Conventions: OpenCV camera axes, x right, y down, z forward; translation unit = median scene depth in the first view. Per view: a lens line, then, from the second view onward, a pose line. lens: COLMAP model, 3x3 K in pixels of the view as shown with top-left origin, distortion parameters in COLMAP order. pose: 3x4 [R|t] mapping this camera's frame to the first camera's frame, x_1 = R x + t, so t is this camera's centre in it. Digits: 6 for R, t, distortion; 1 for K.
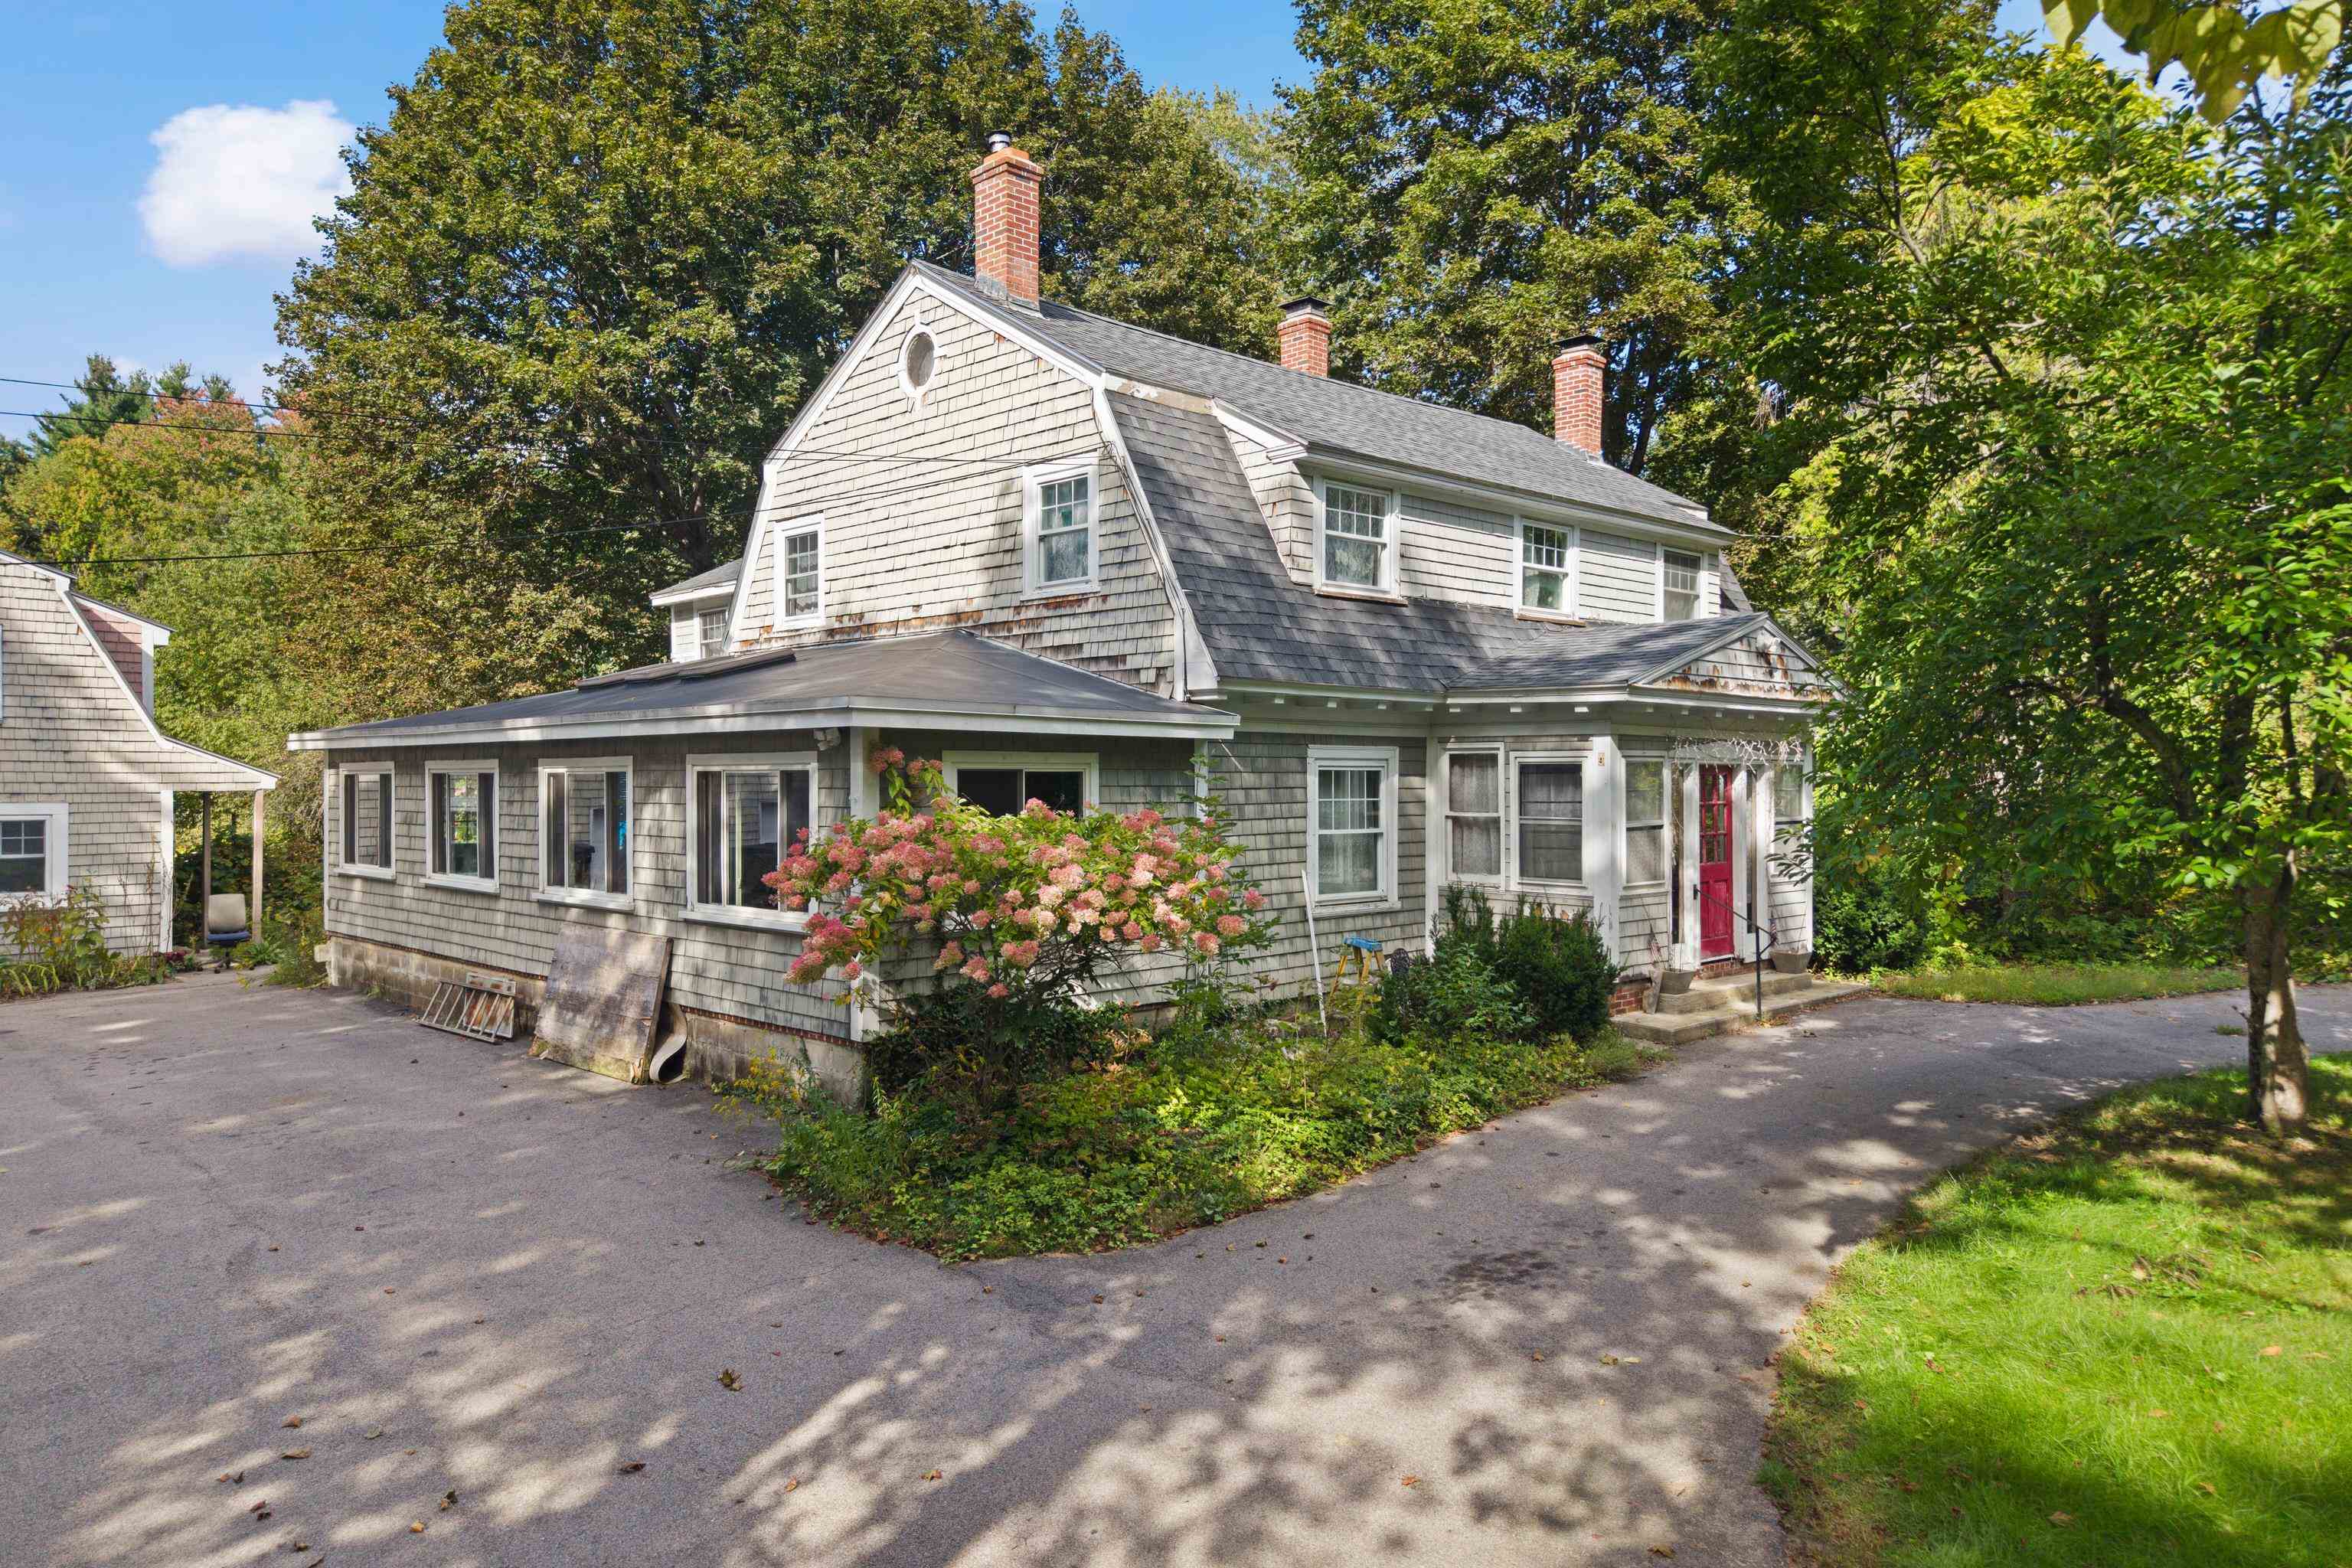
lens RADIAL K [[1532.8, 0, 1177.8], [0, 1532.8, 787.5], [0, 0, 1]] dist [0.030796, -0.038732]
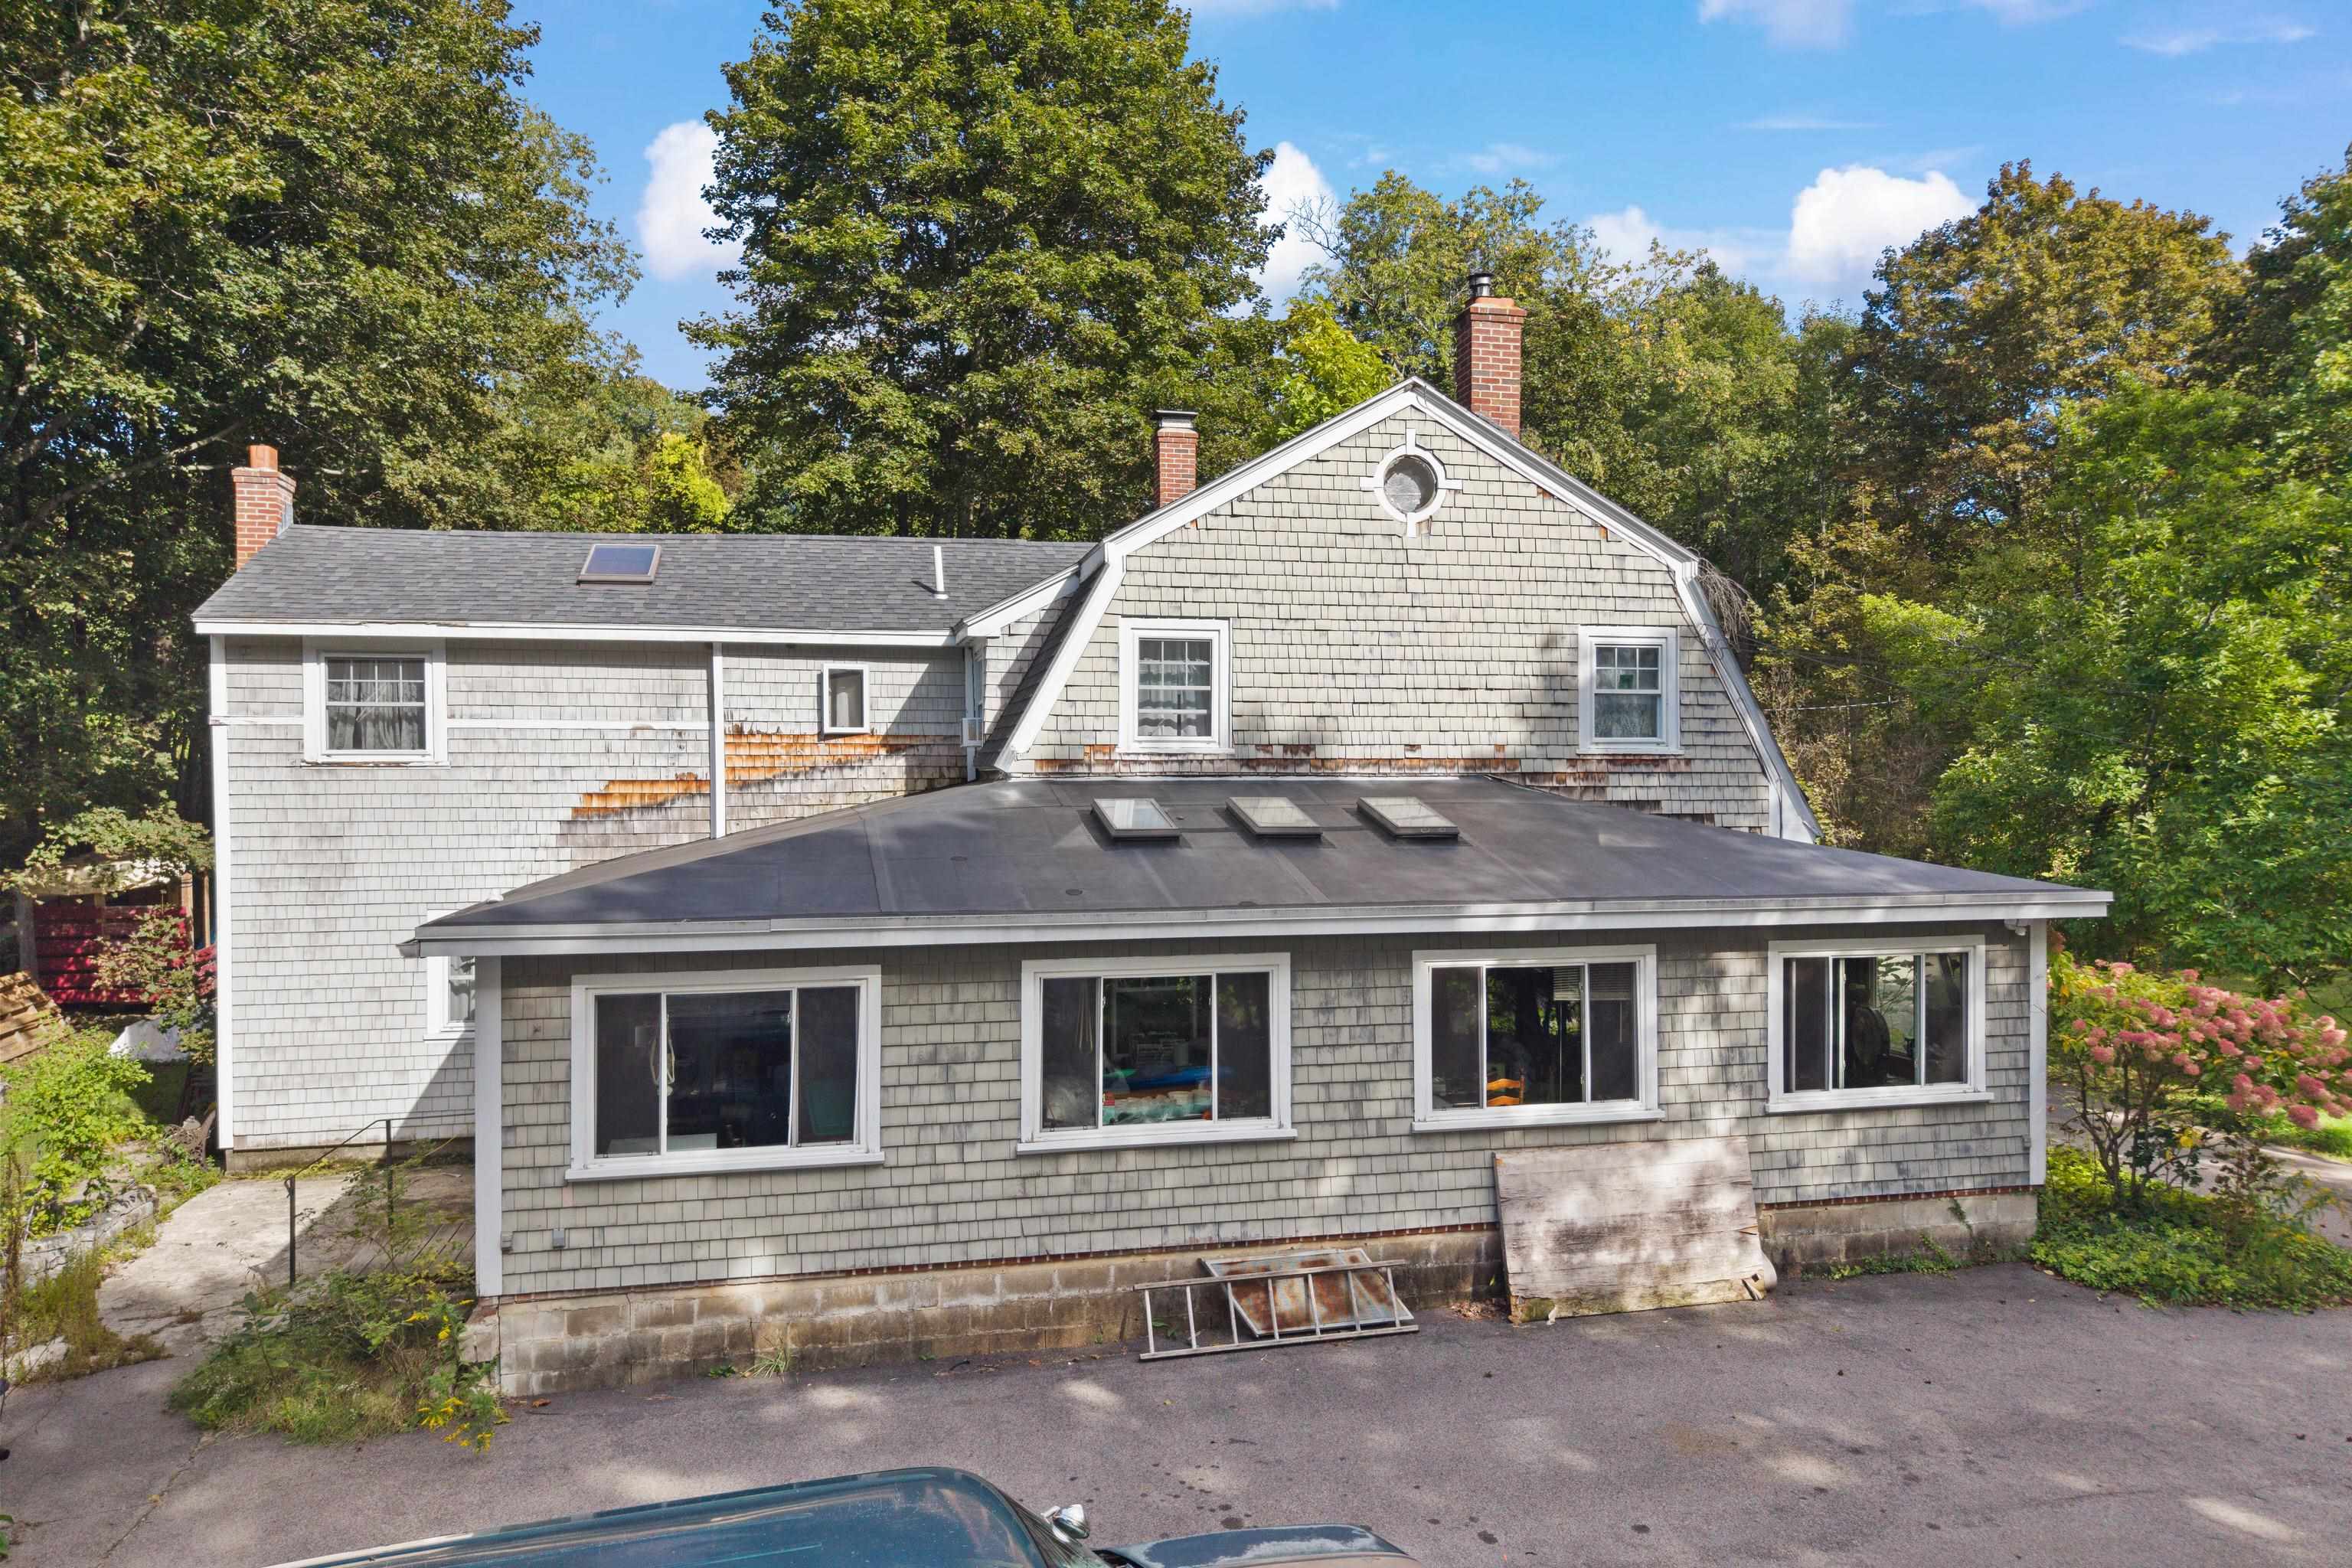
lens RADIAL K [[1532.8, 0, 1177.8], [0, 1532.8, 787.5], [0, 0, 1]] dist [0.030796, -0.038732]
pose [[0.541092, -0.007513, 0.840930, -0.867024], [0.009695, 0.999949, 0.002696, -0.081023], [-0.840907, 0.006694, 0.541138, 0.515681]]
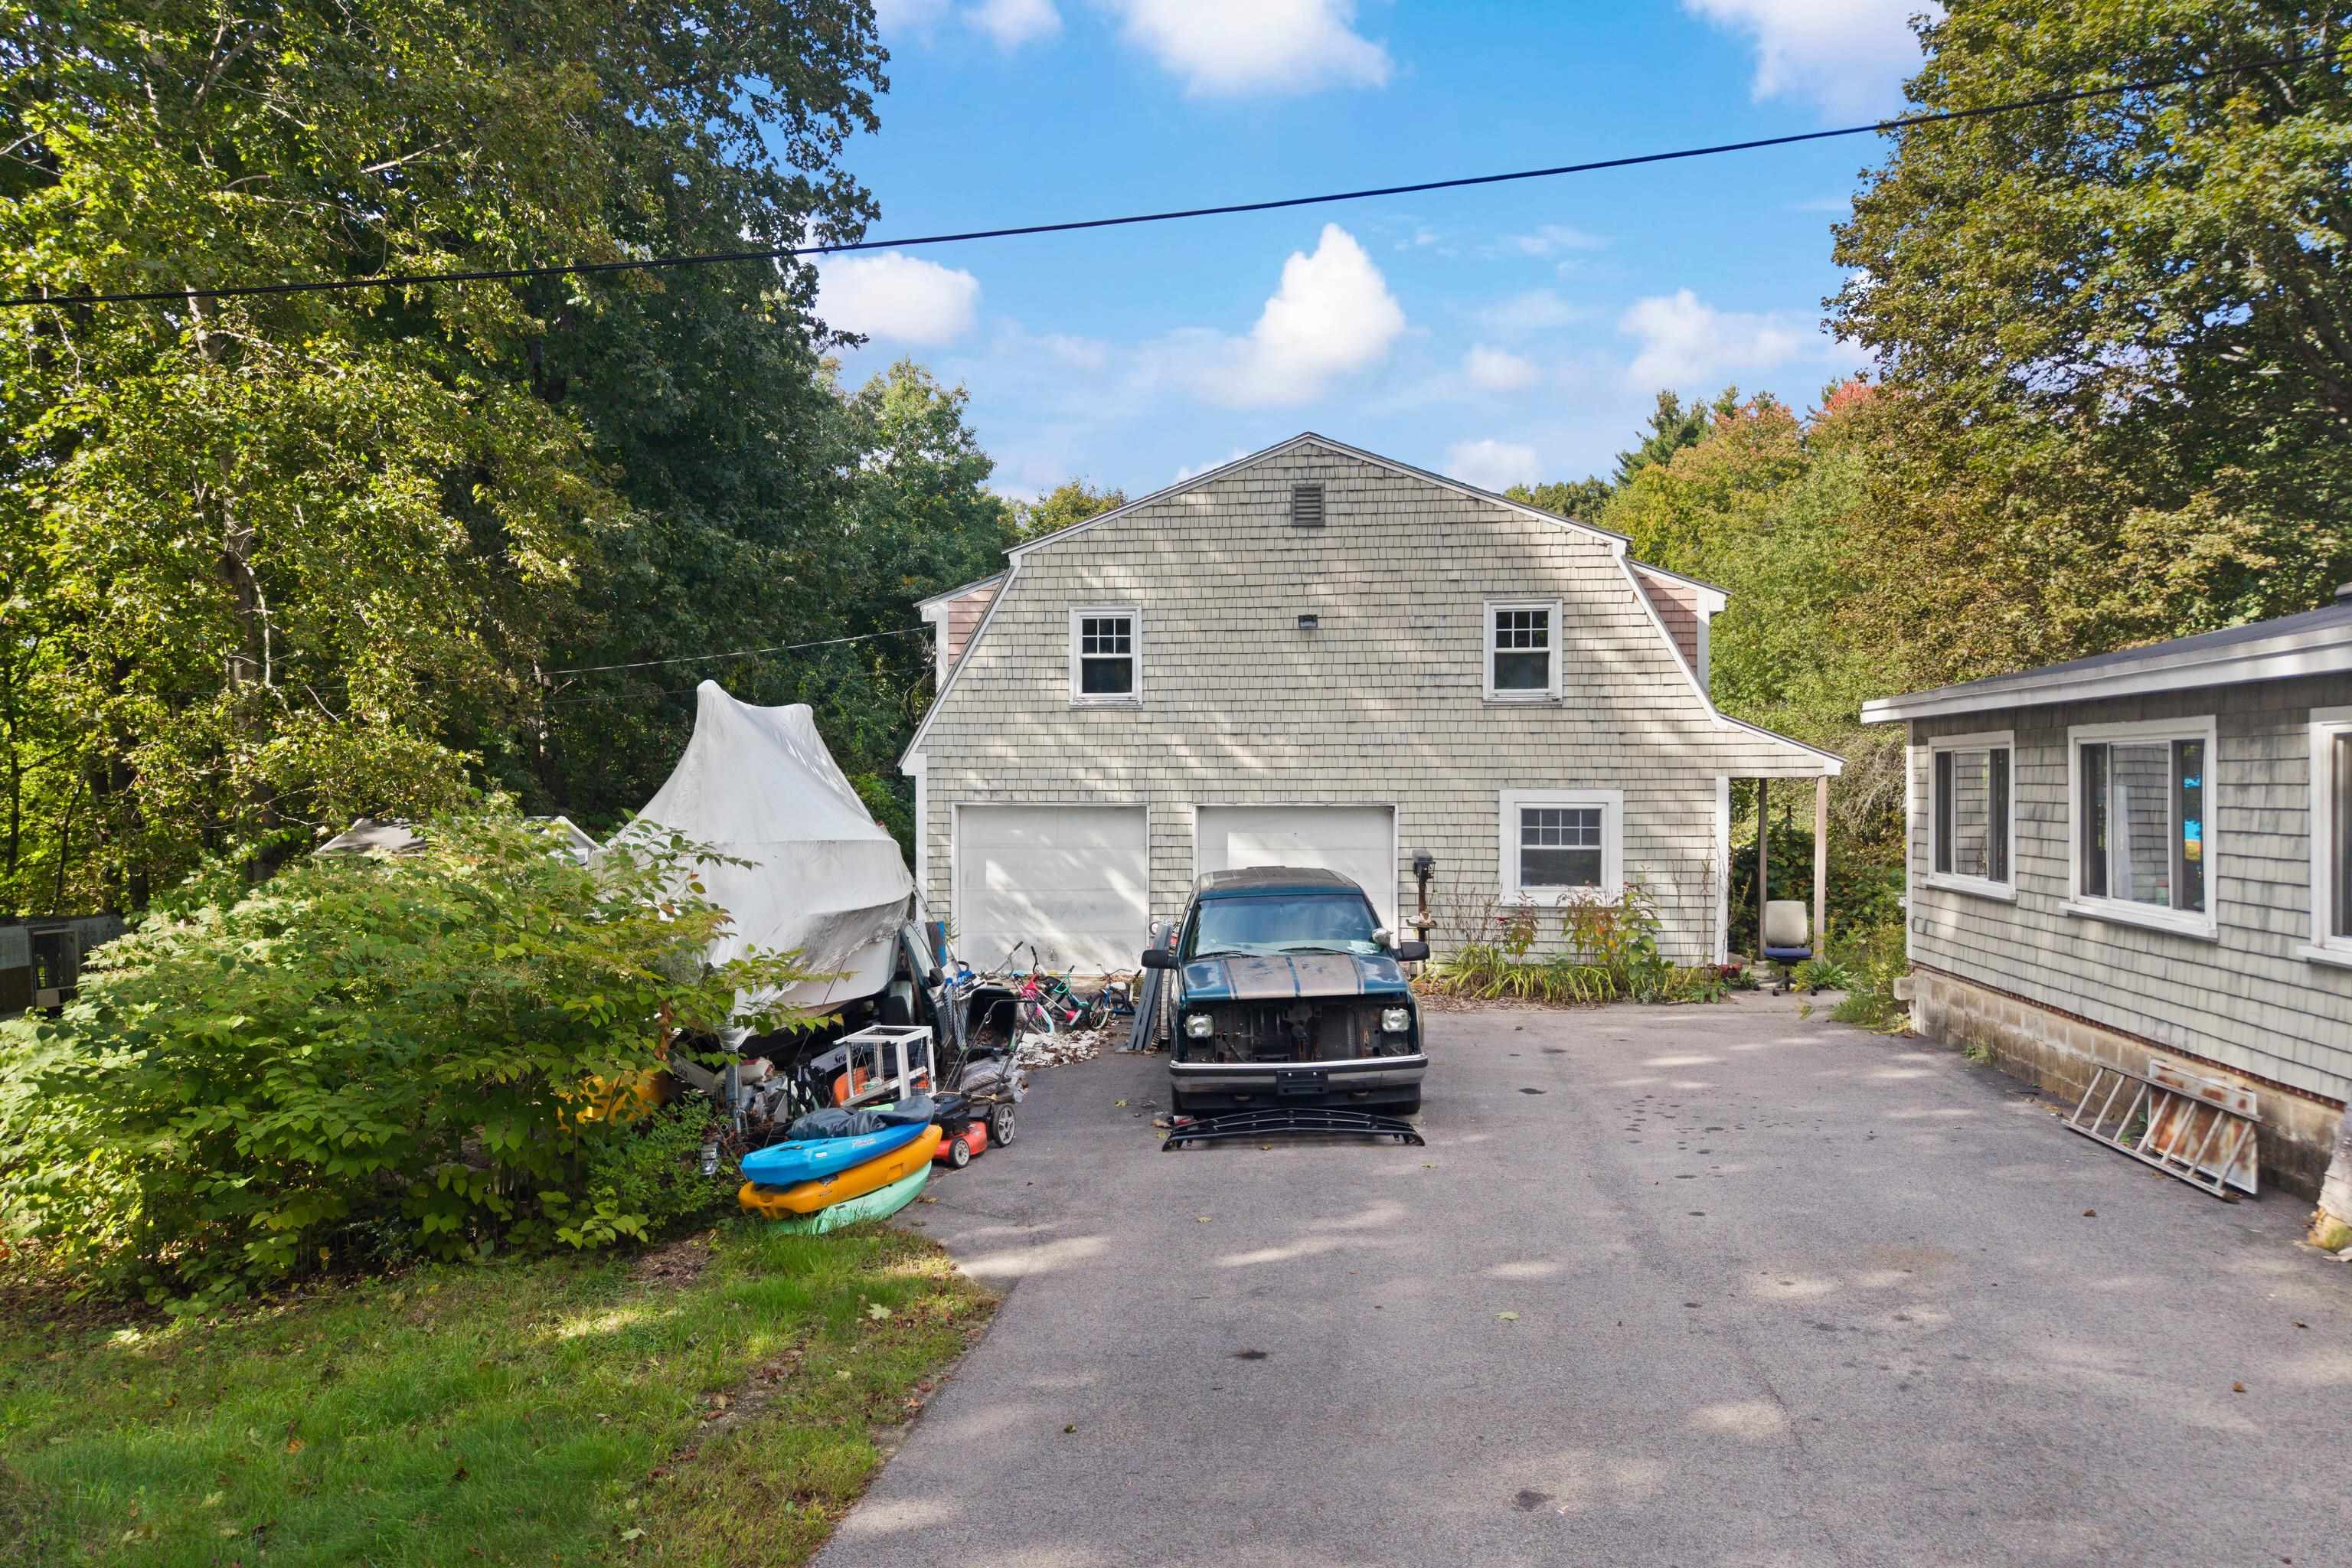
lens RADIAL K [[1532.8, 0, 1177.8], [0, 1532.8, 787.5], [0, 0, 1]] dist [0.030796, -0.038732]
pose [[0.606542, 0.002370, -0.795048, -0.167675], [-0.002280, 0.999997, 0.001242, 0.008339], [0.795048, 0.001059, 0.606545, 0.253313]]
